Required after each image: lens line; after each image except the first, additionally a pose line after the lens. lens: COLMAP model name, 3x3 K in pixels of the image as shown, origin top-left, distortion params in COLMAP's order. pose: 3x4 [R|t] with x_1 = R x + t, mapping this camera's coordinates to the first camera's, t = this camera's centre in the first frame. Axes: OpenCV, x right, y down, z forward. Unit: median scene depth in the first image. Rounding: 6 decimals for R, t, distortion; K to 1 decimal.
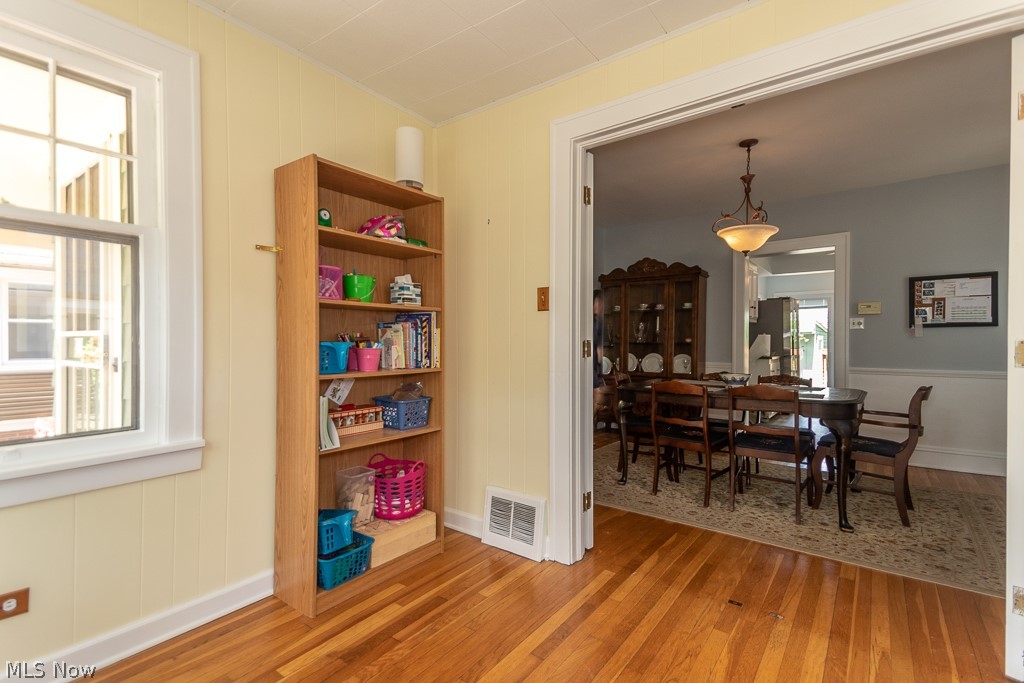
lens RADIAL K [[489.7, 0, 514.1], [0, 489.7, 344.3], [0, 0, 1]] dist [0.047768, -0.006463]
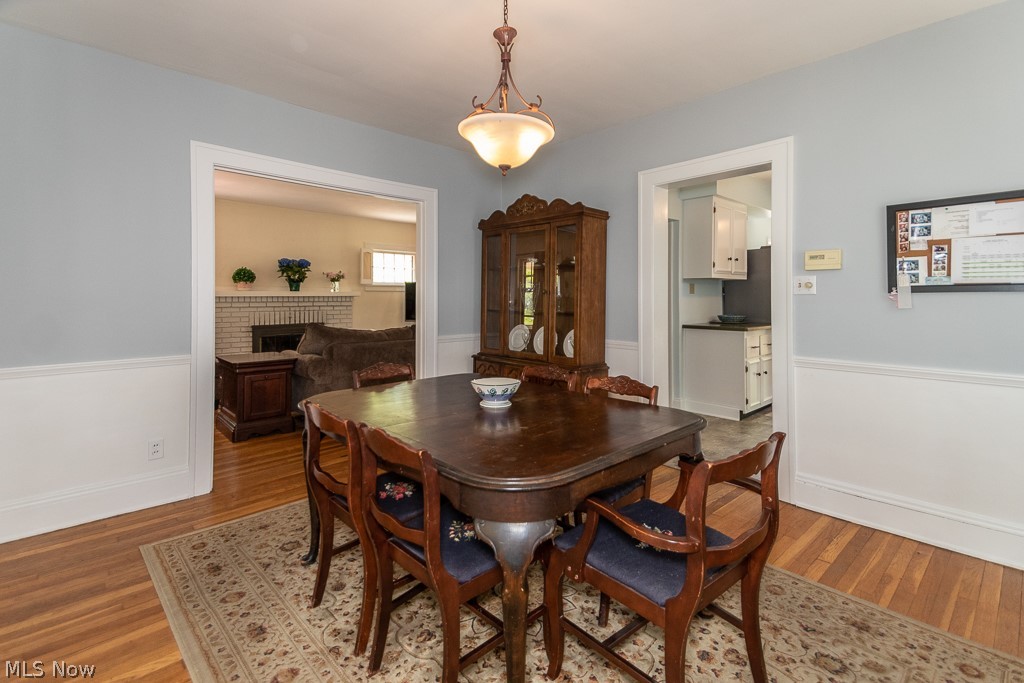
lens RADIAL K [[489.7, 0, 516.9], [0, 489.7, 291.1], [0, 0, 1]] dist [0.047768, -0.006463]
pose [[0.985705, -0.006927, -0.168339, 0.466848], [0.003594, 0.999792, -0.020092, -0.024788], [0.168443, 0.019200, 0.985524, 0.363837]]
